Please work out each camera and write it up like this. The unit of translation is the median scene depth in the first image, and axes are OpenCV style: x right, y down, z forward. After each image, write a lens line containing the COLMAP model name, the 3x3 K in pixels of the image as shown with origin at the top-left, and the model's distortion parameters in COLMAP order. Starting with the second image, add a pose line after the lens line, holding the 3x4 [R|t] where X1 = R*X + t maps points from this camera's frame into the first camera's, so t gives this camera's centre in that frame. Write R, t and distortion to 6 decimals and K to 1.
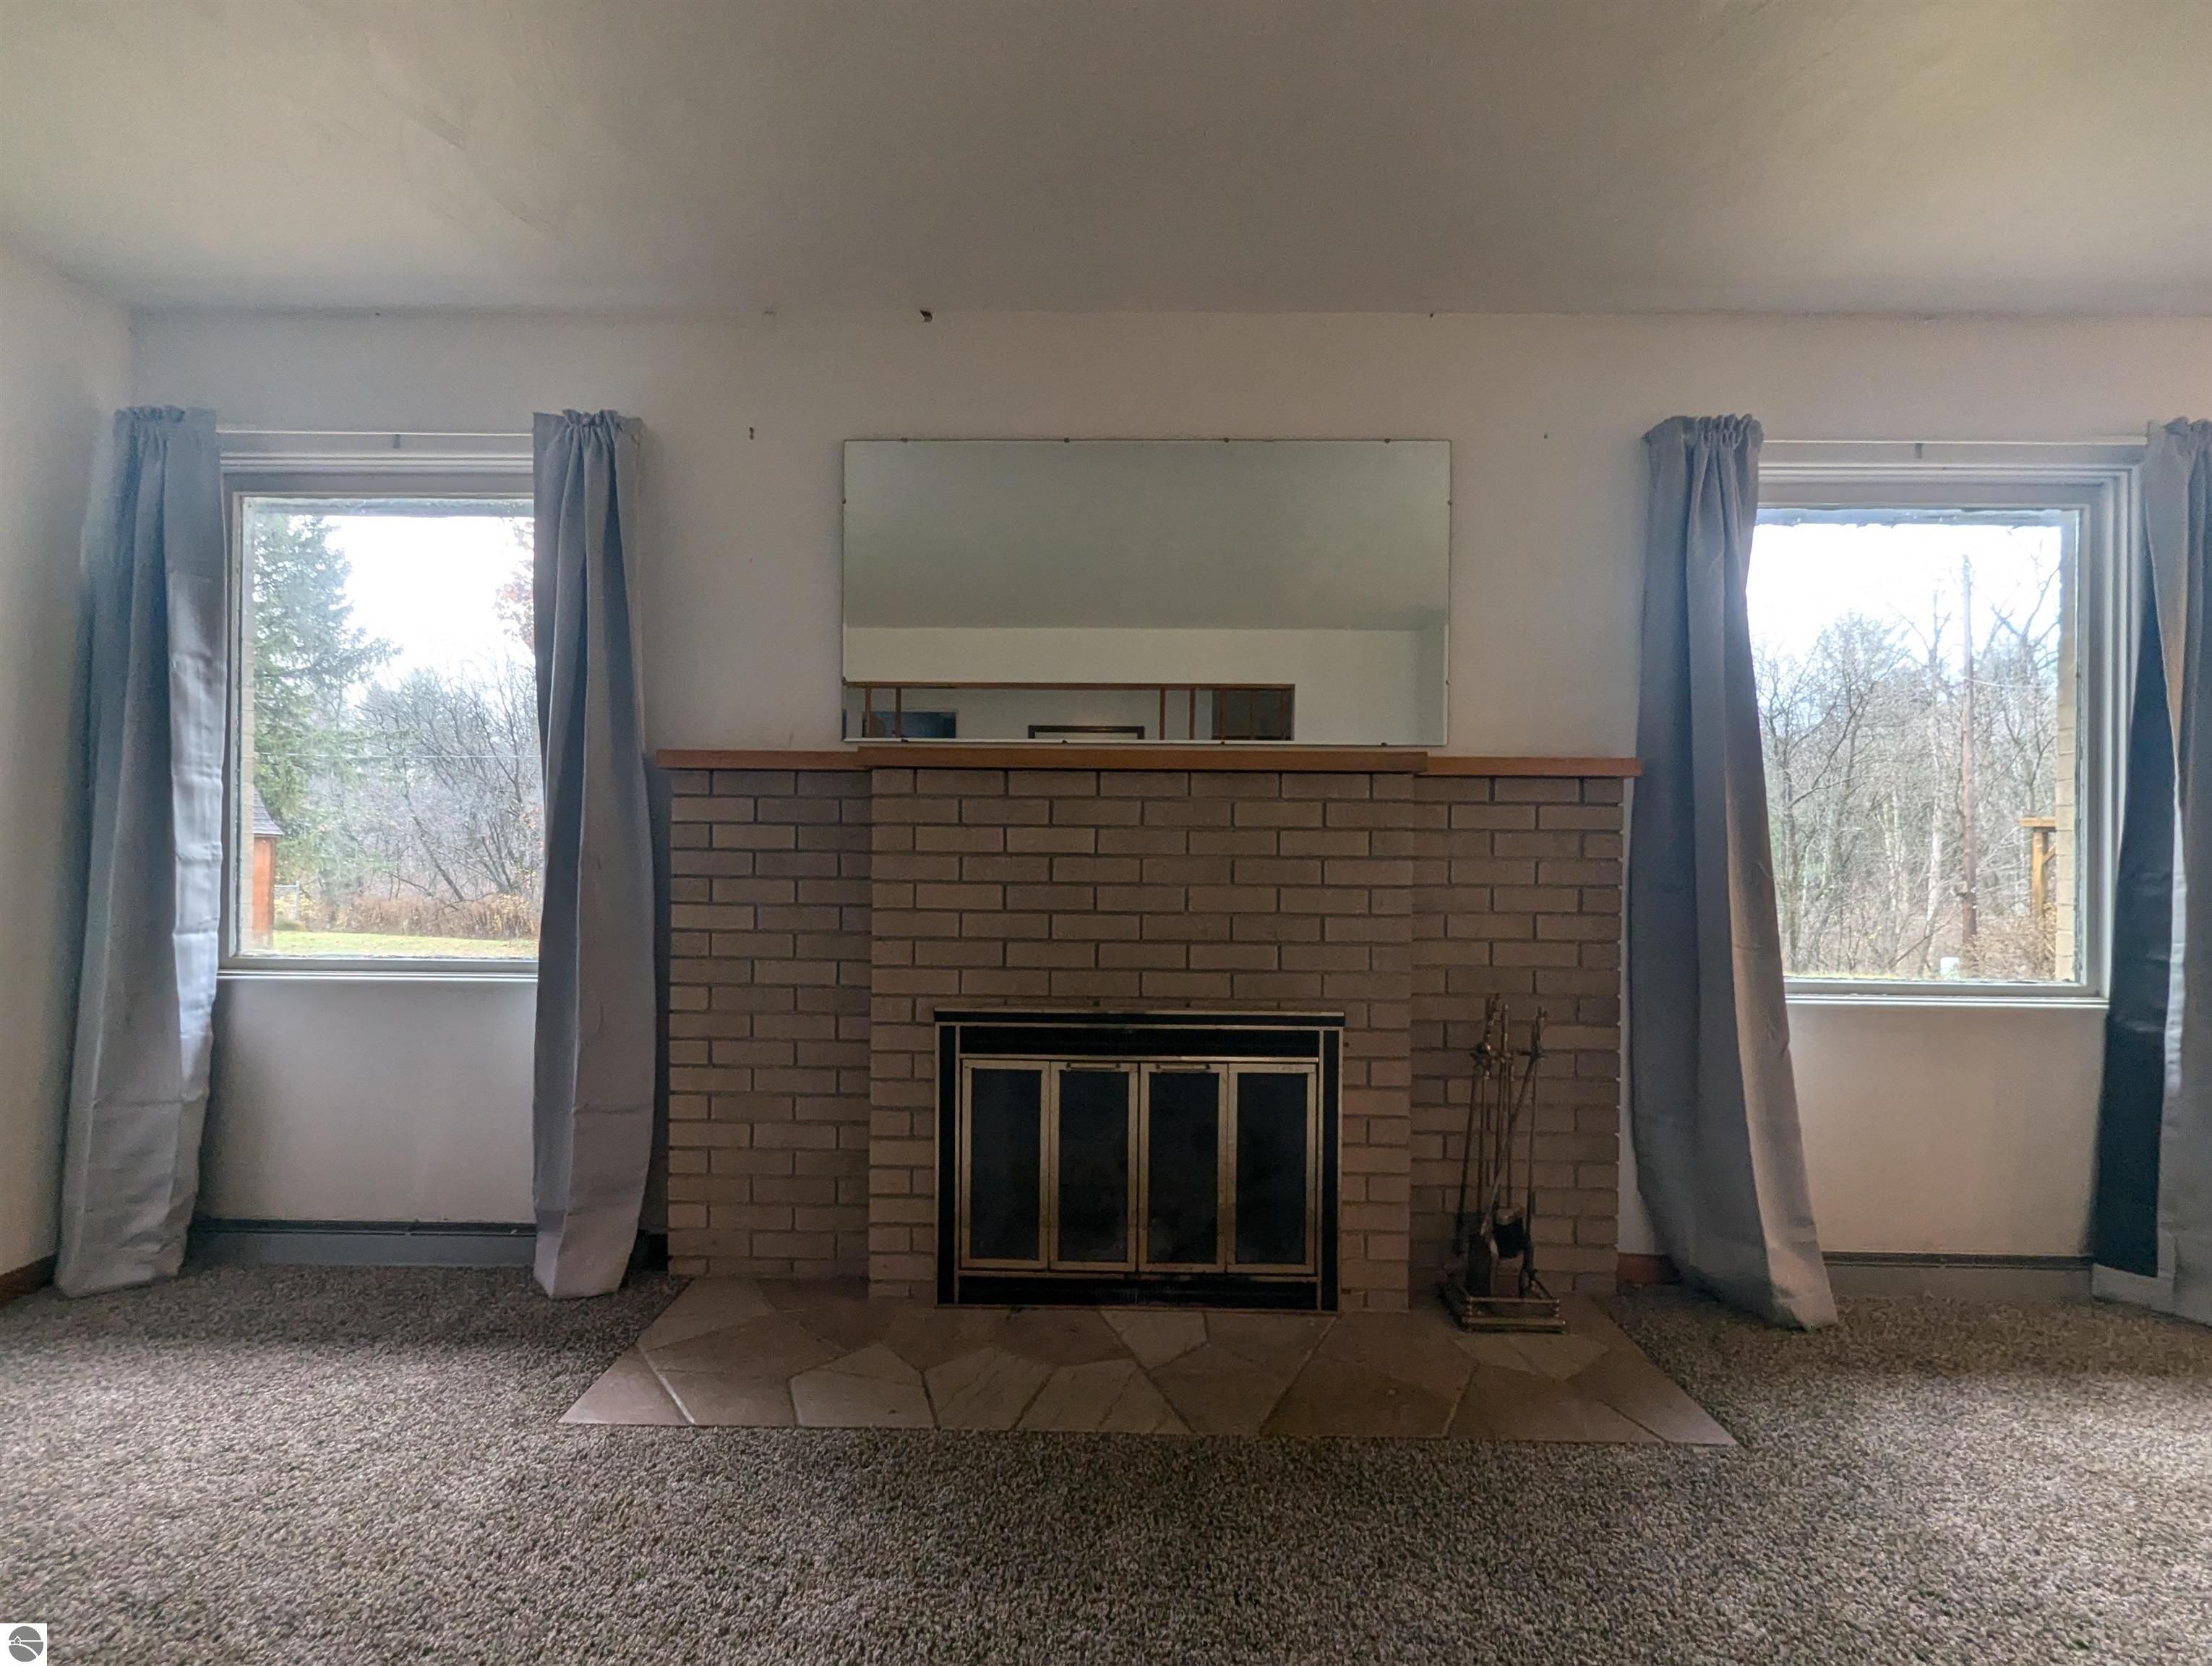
lens RADIAL K [[913.5, 0, 1108.9], [0, 913.5, 835.6], [0, 0, 1]] dist [0.000781, -0.000560]
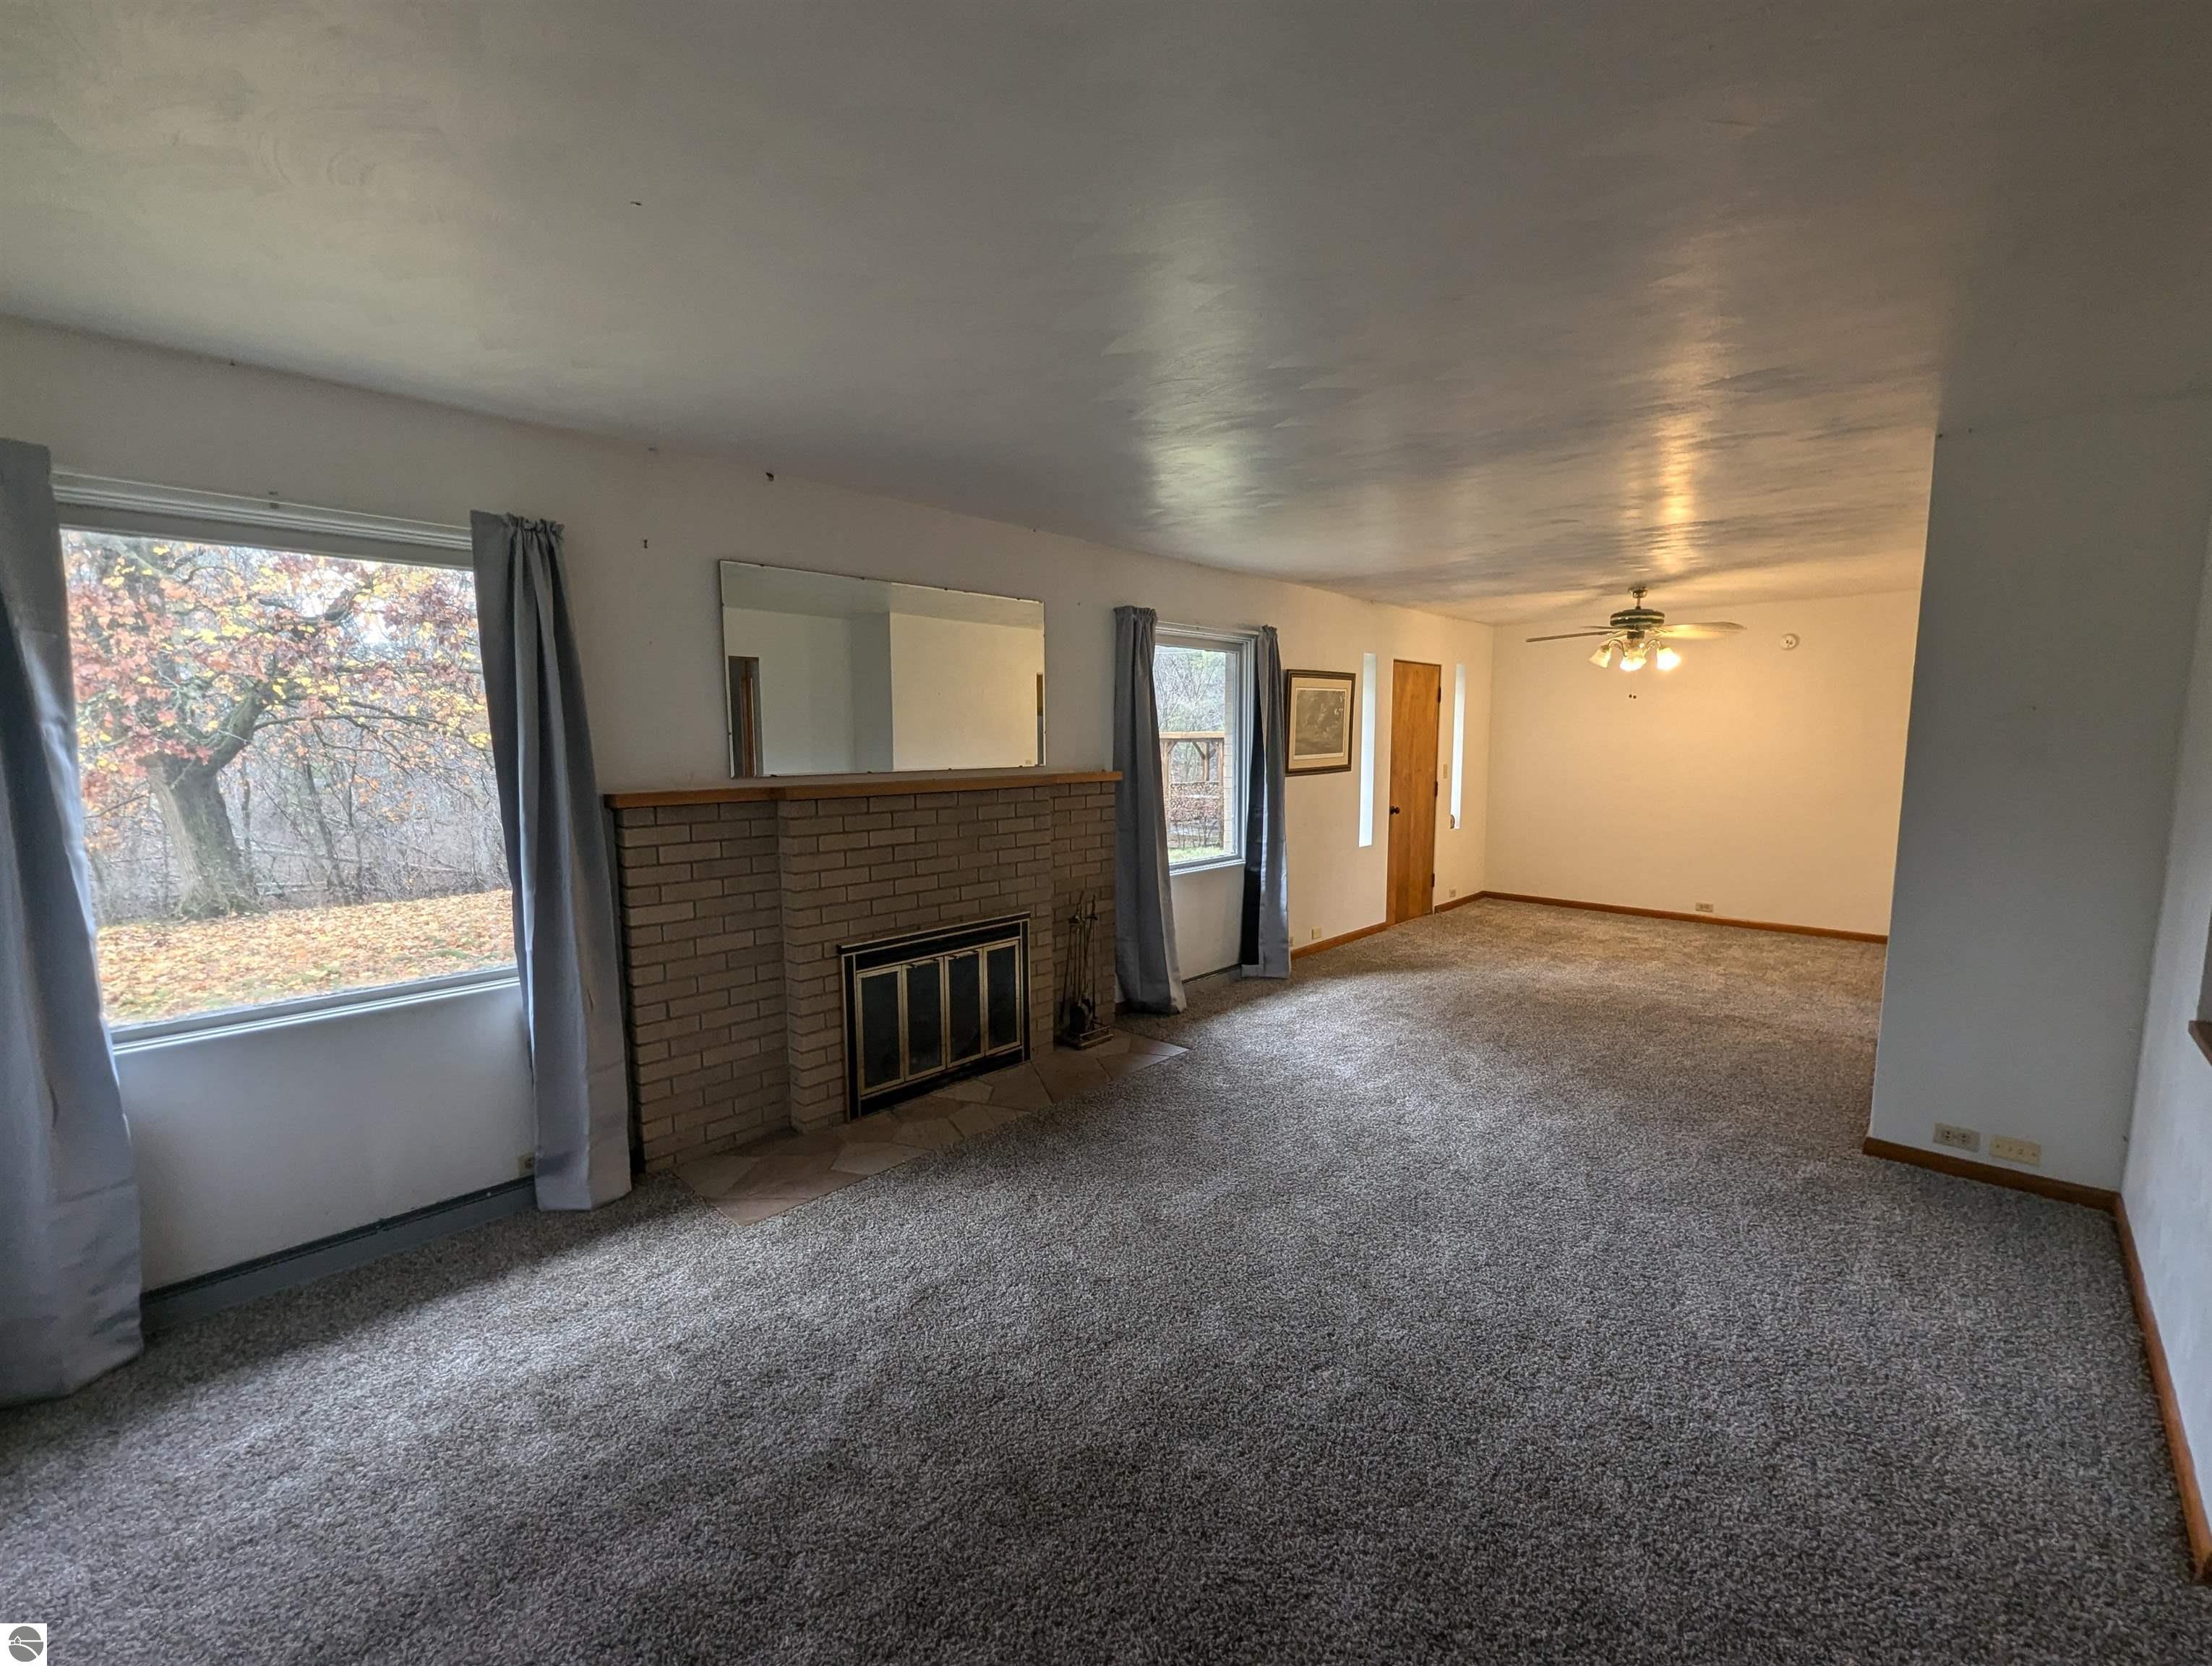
lens RADIAL K [[913.5, 0, 1102.8], [0, 913.5, 830.8], [0, 0, 1]] dist [0.000781, -0.000560]
pose [[0.685716, -0.088593, 0.722458, -1.009653], [0.012107, 0.993816, 0.110378, -0.186420], [-0.727769, -0.066941, 0.682548, -0.426630]]
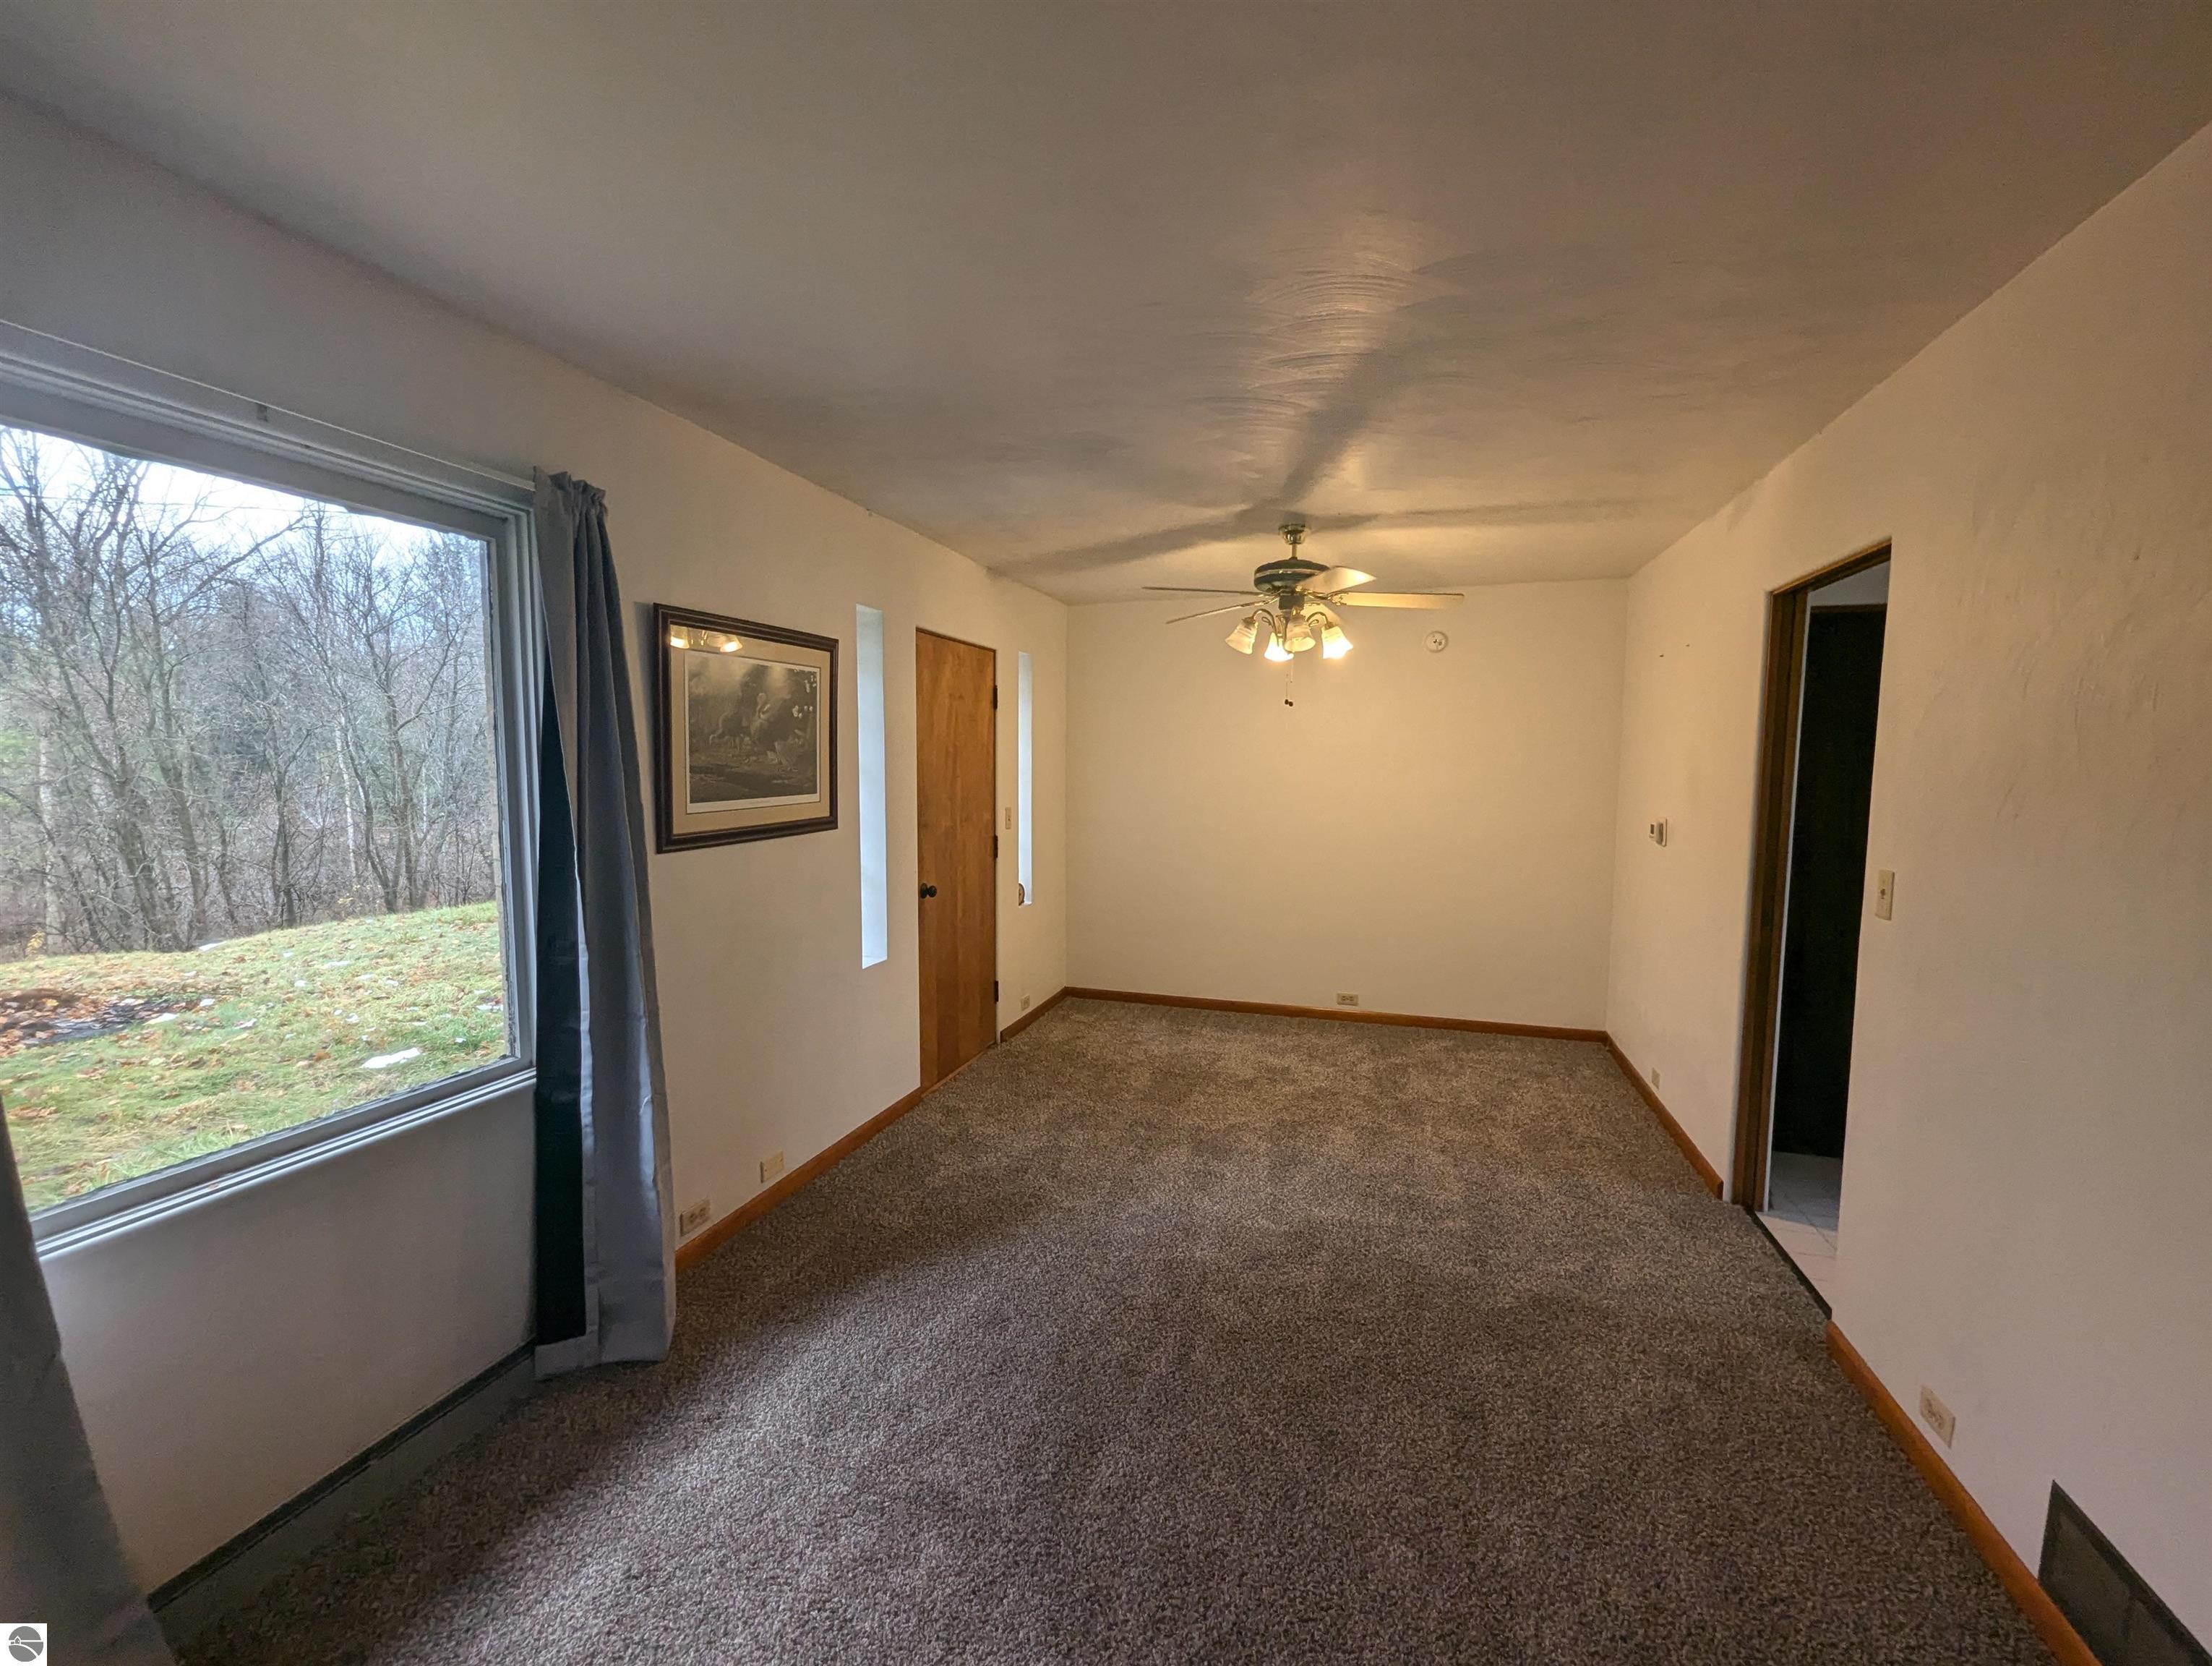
lens RADIAL K [[913.5, 0, 1115.2], [0, 913.5, 837.2], [0, 0, 1]] dist [0.000781, -0.000560]
pose [[0.273161, -0.087522, 0.957979, 0.387046], [-0.002682, 0.995779, 0.091740, -0.169305], [-0.961965, -0.027630, 0.271774, 0.170741]]
